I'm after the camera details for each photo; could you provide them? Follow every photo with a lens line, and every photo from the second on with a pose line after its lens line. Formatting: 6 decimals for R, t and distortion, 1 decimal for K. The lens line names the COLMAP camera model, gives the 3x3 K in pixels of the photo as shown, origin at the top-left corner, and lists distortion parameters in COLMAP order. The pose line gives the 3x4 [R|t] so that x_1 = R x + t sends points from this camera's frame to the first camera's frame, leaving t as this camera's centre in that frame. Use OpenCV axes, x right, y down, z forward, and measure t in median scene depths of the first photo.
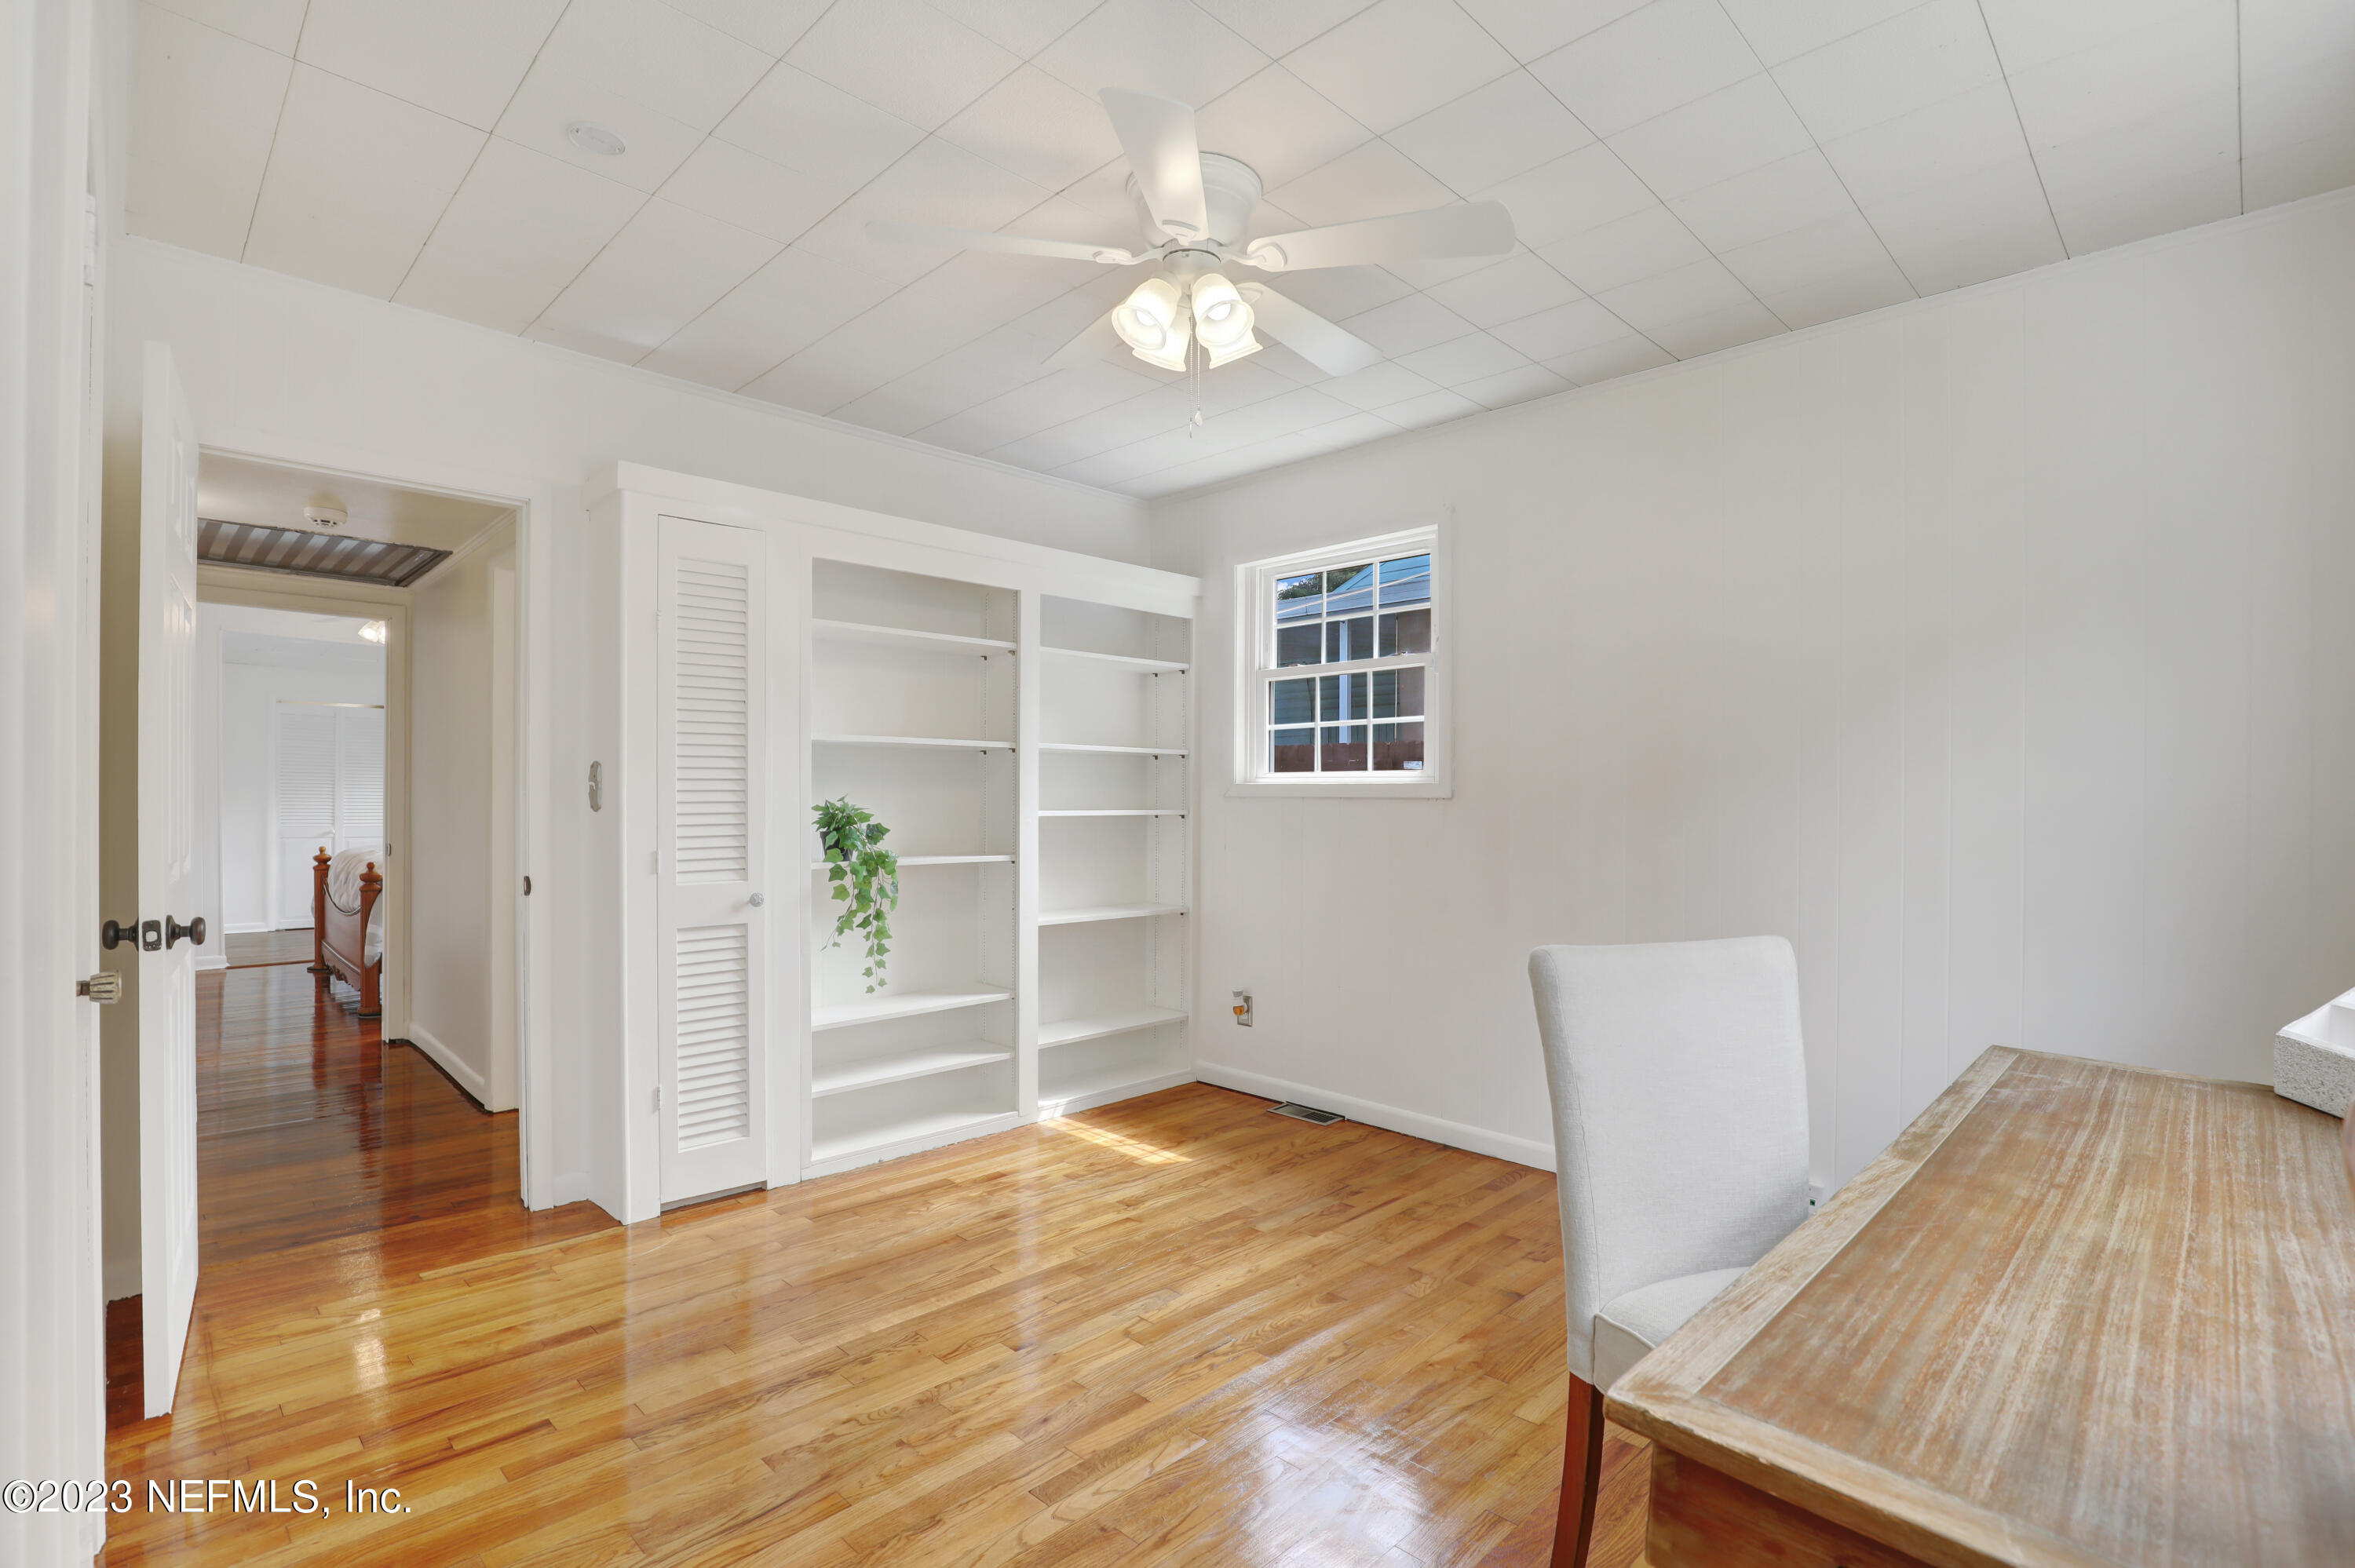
lens RADIAL K [[1110.3, 0, 1195.1], [0, 1110.3, 793.9], [0, 0, 1]] dist [-0.030906, 0.007553]
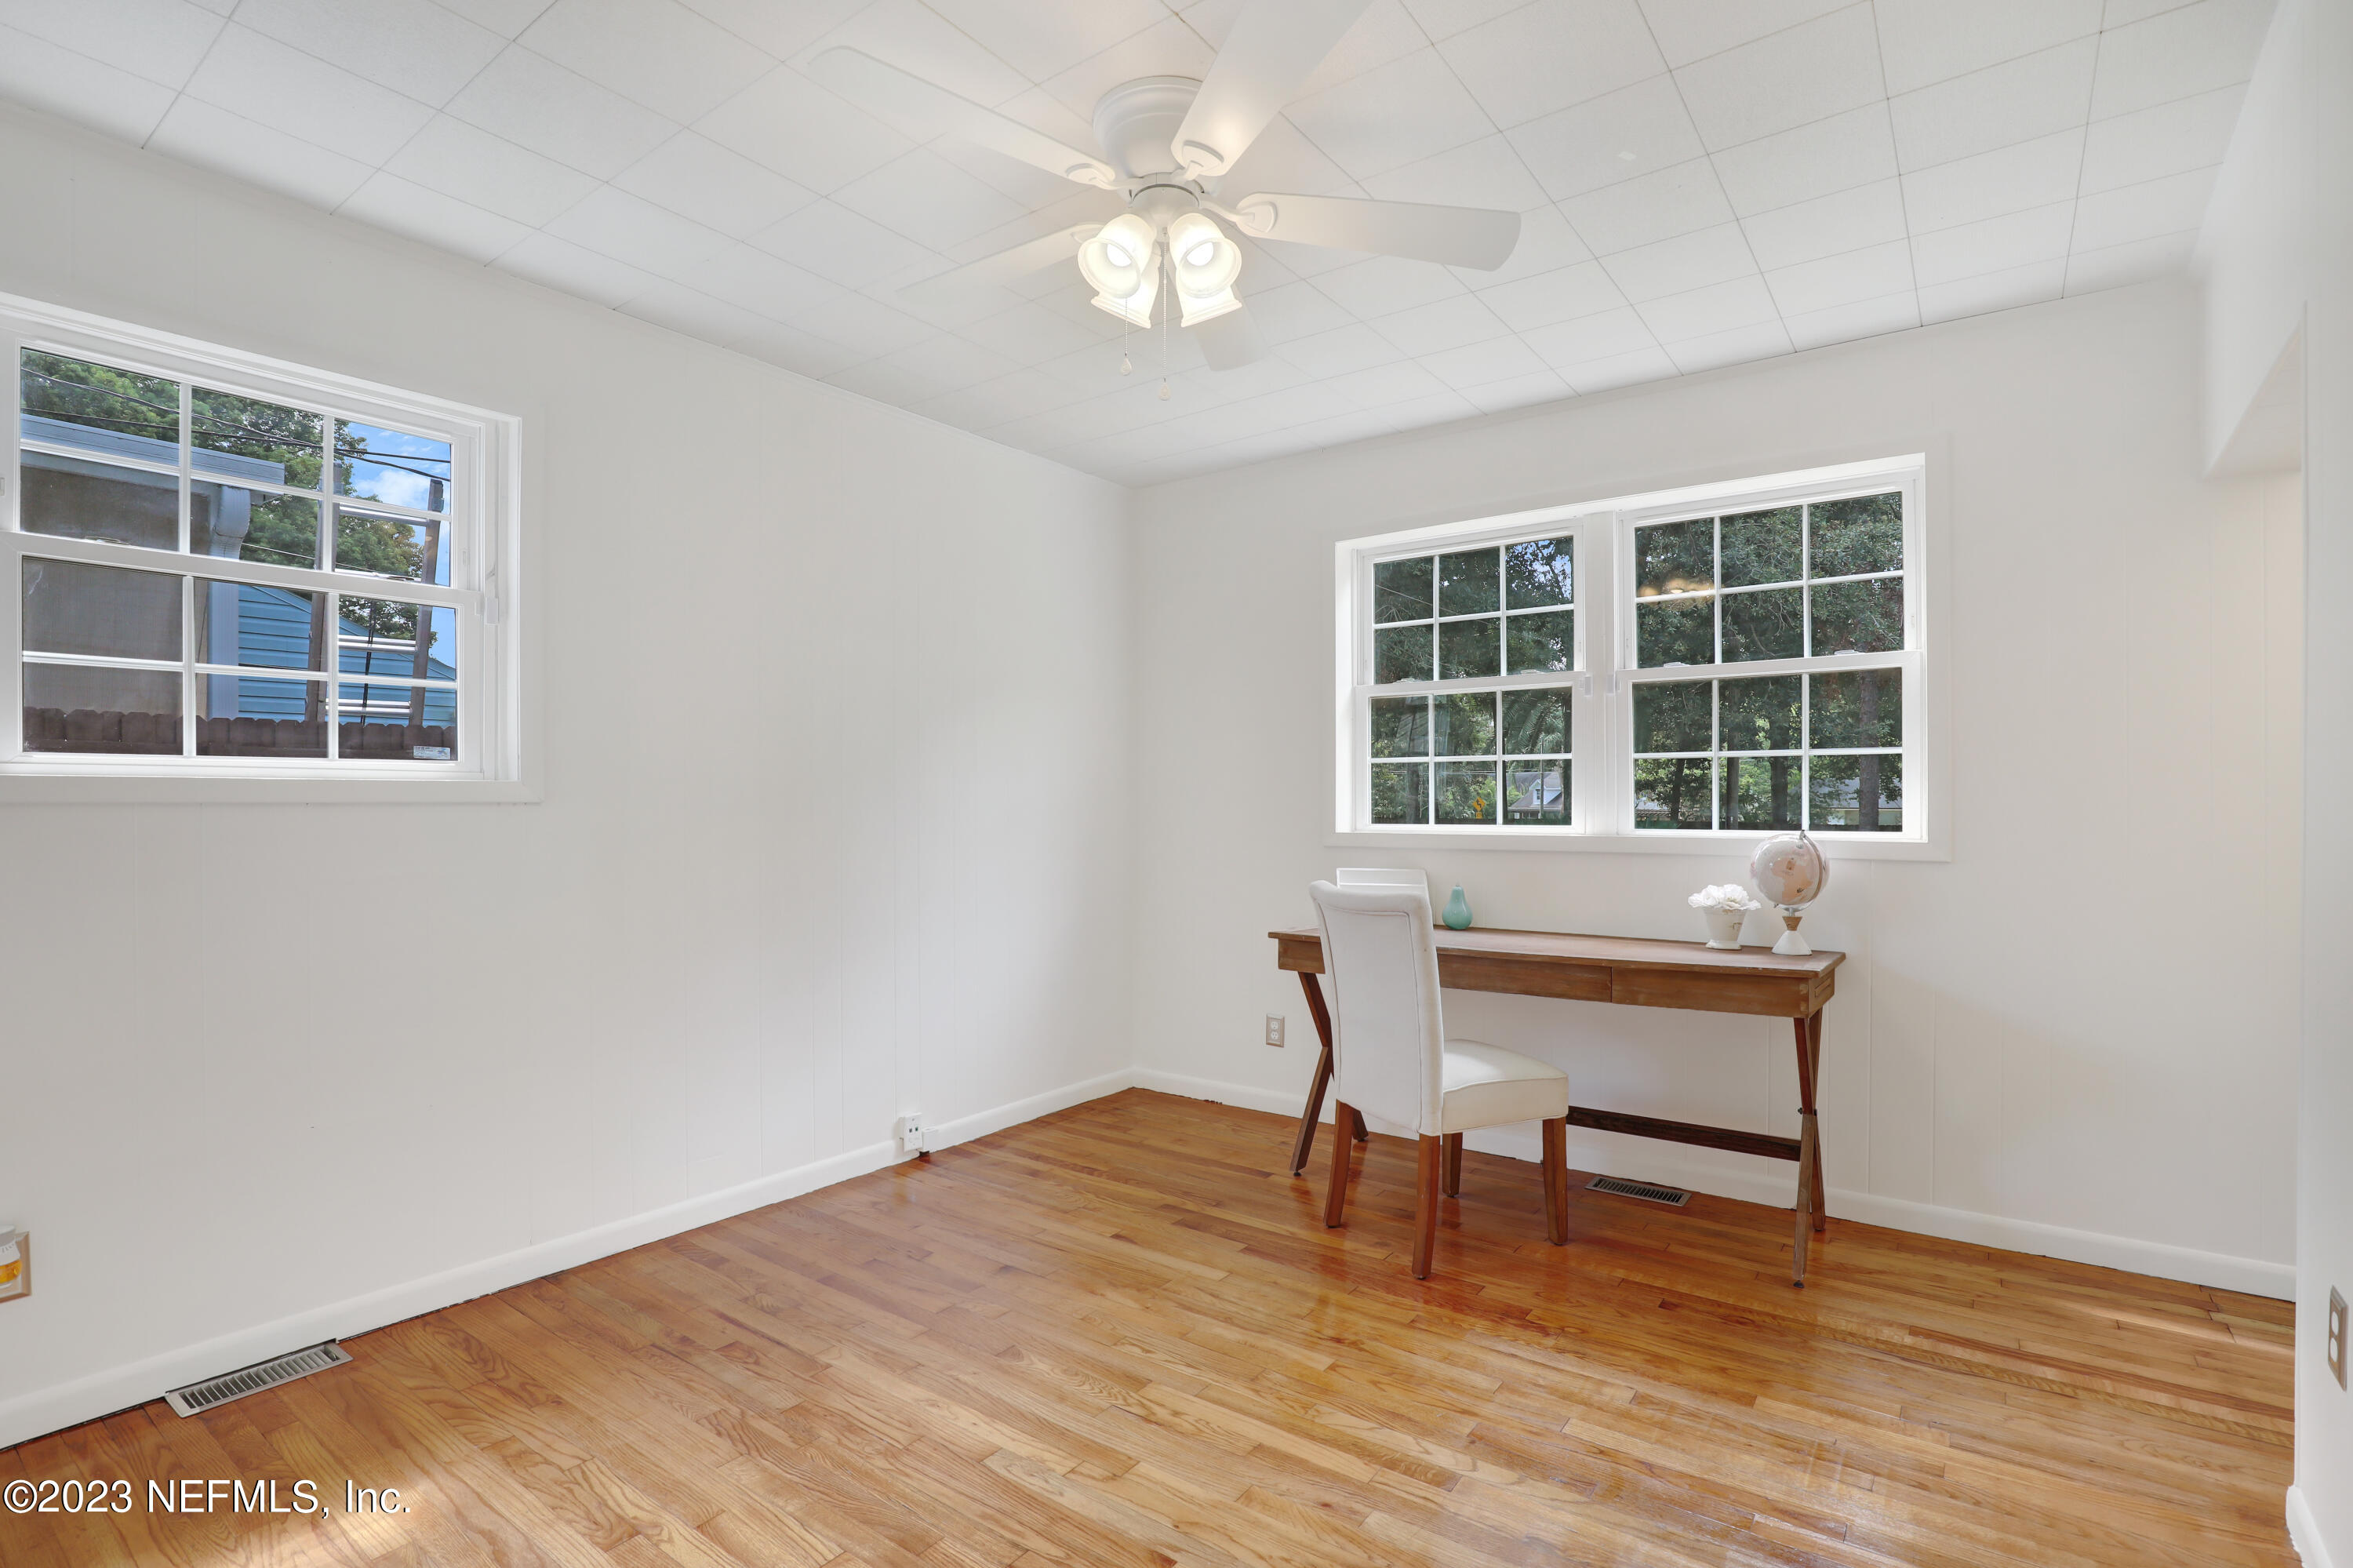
lens RADIAL K [[1109.5, 0, 1194.1], [0, 1109.5, 793.9], [0, 0, 1]] dist [-0.030906, 0.007553]
pose [[-0.144177, -0.000047, 0.989552, -0.660123], [-0.000127, 1.000000, 0.000029, -0.001883], [-0.989552, -0.000121, -0.144177, 0.816309]]
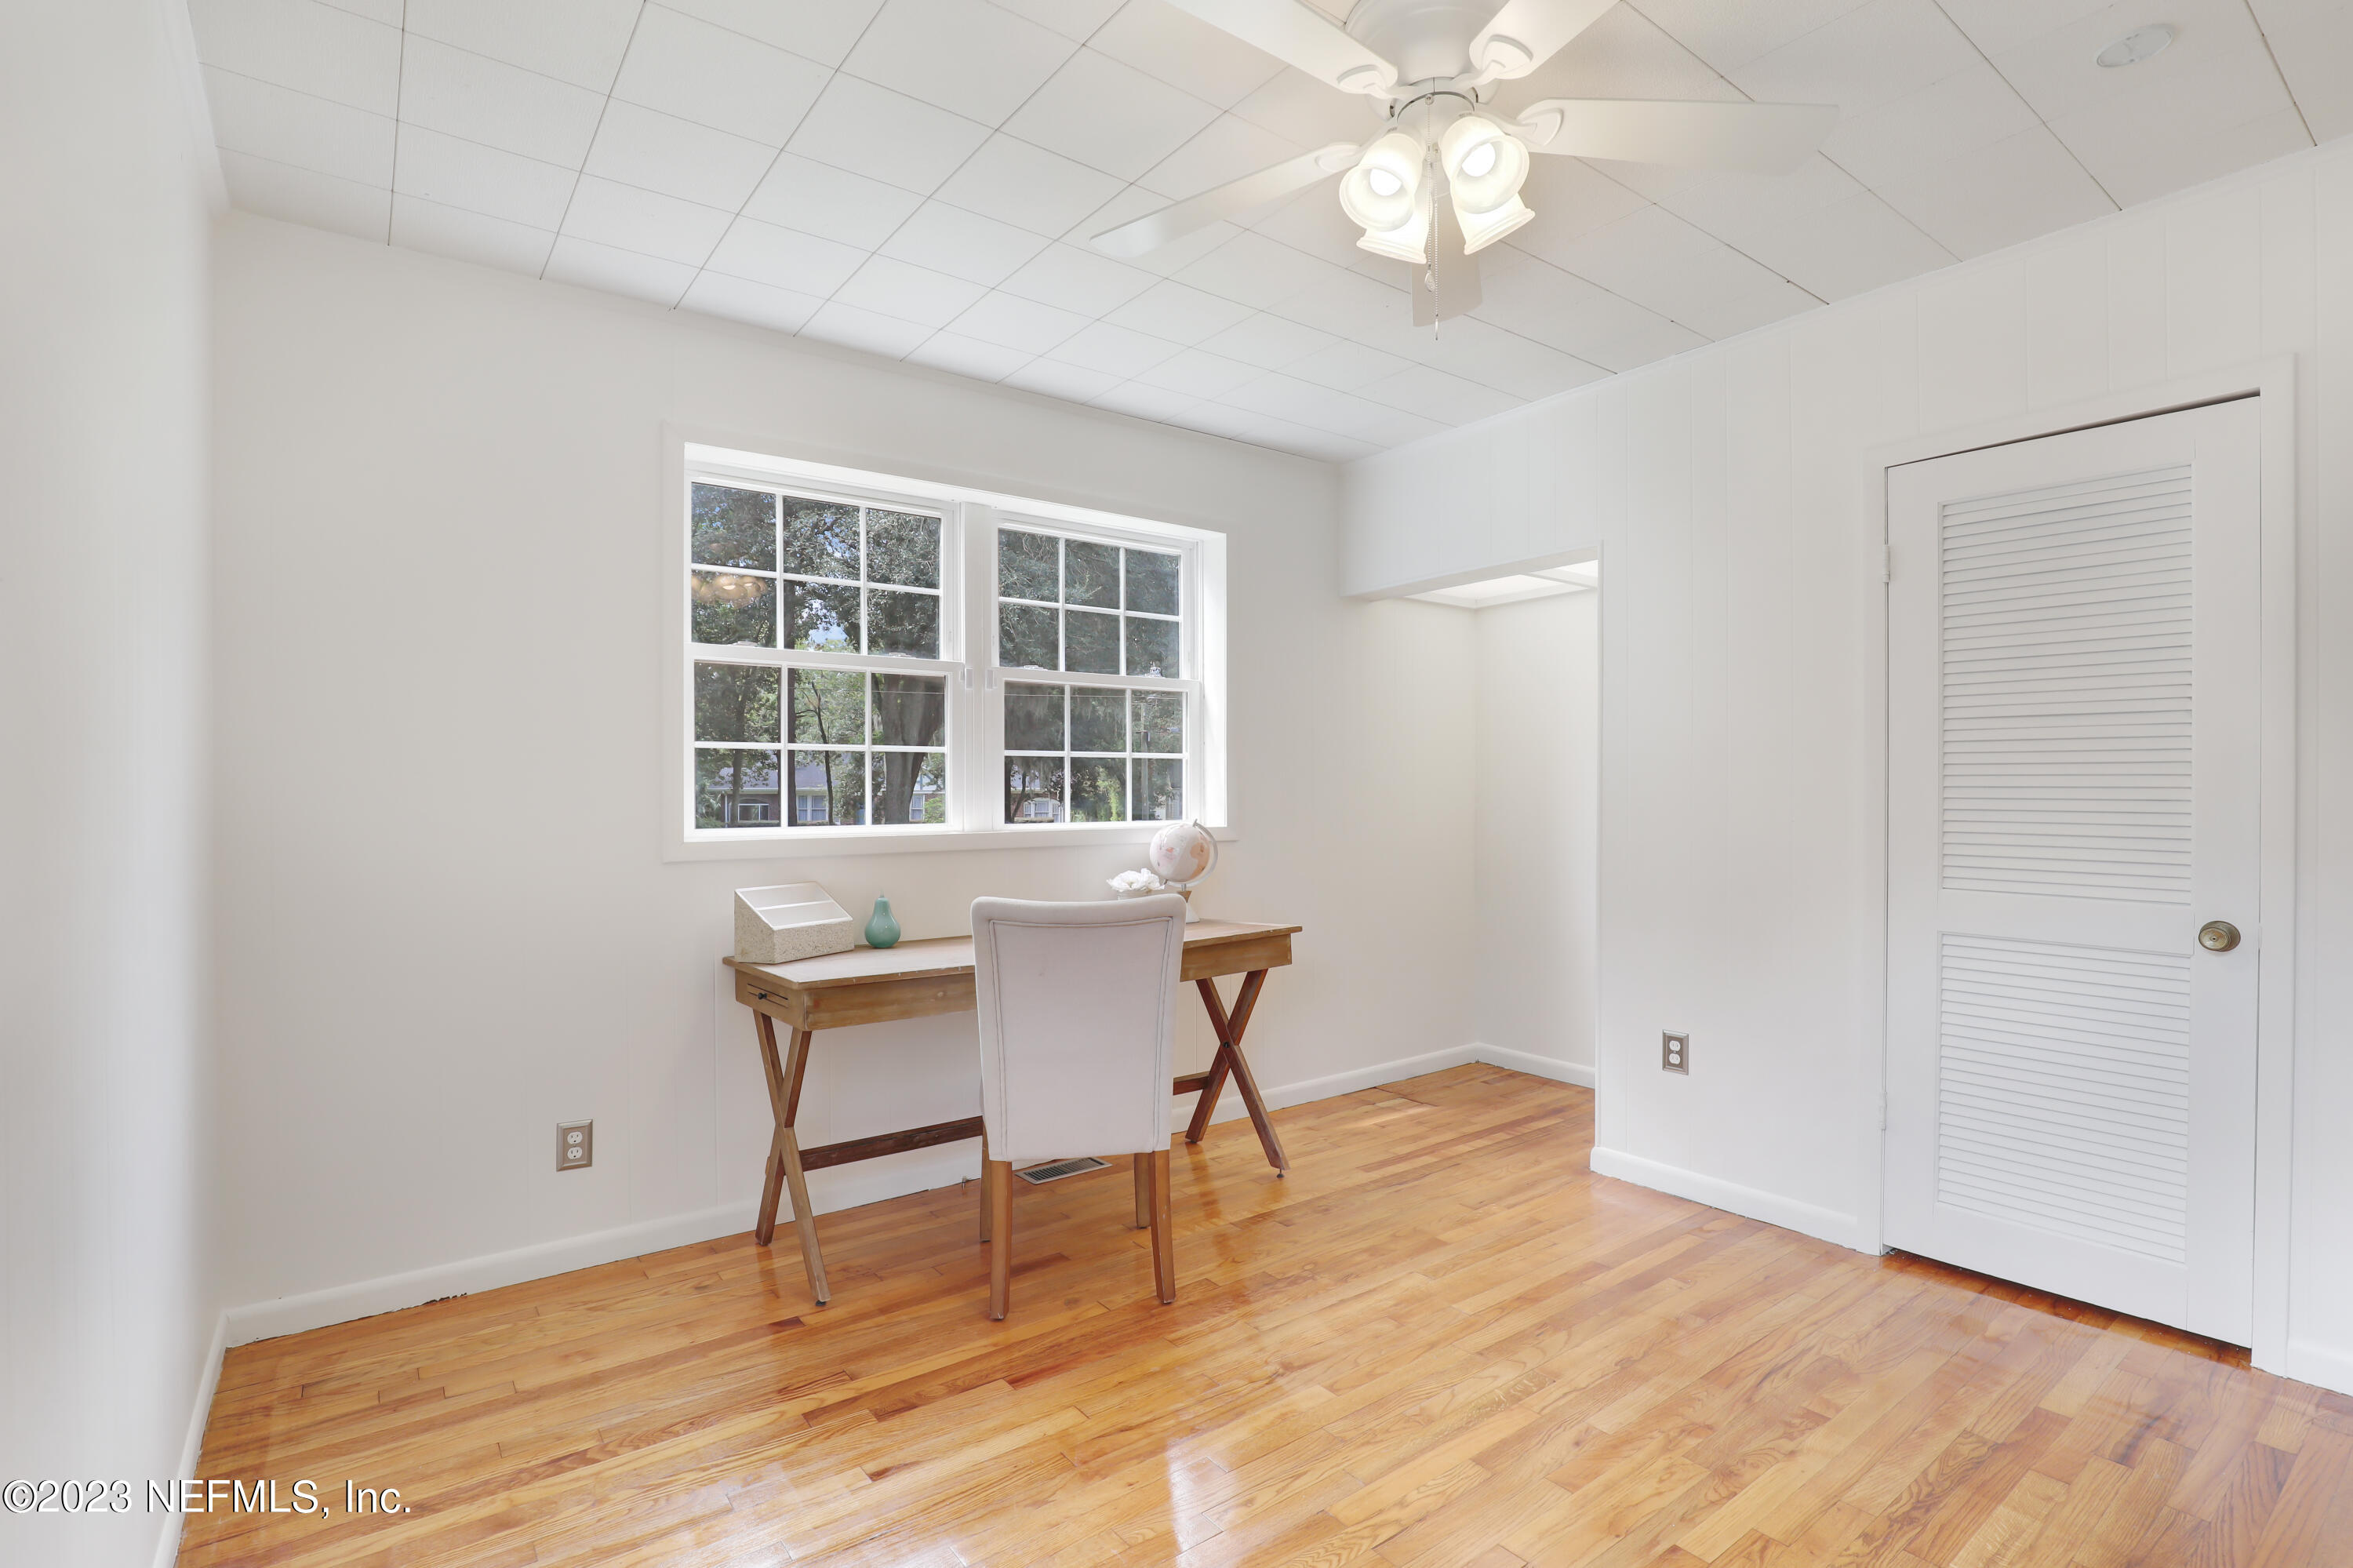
lens RADIAL K [[1109.5, 0, 1194.1], [0, 1109.5, 793.9], [0, 0, 1]] dist [-0.030906, 0.007553]
pose [[-0.988791, -0.001915, 0.149291, 0.034574], [-0.002217, 0.999996, -0.001856, 0.004206], [-0.149287, -0.002167, -0.988792, 1.321943]]
